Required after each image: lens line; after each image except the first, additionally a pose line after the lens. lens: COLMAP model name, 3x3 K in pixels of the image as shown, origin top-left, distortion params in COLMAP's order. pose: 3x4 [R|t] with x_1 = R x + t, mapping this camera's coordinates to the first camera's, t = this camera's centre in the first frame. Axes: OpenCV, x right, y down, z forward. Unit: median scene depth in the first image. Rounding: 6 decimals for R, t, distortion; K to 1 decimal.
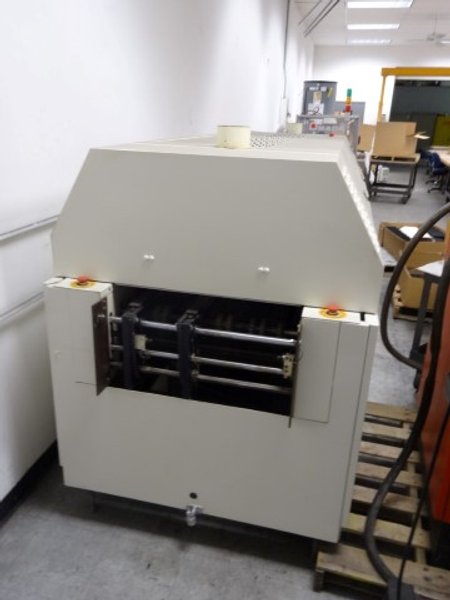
lens RADIAL K [[473.1, 0, 225.1], [0, 473.1, 302.1], [0, 0, 1]] dist [-0.003252, -0.000464]
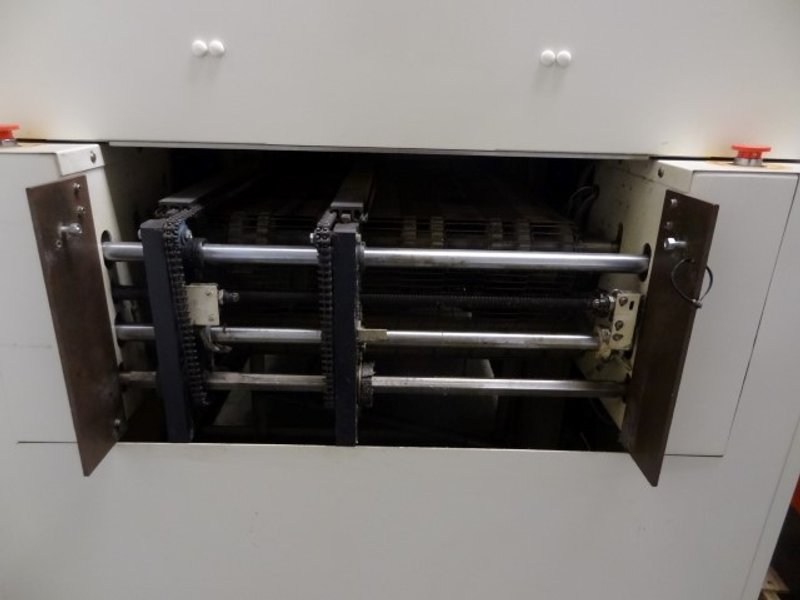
lens RADIAL K [[555.6, 0, 396.2], [0, 555.6, 298.0], [0, 0, 1]] dist [0.002533, 0.002694]
pose [[0.973373, -0.094788, 0.208712, -0.125290], [0.092085, 0.995493, 0.022652, 0.082623], [-0.209919, -0.002829, 0.977715, 0.563446]]
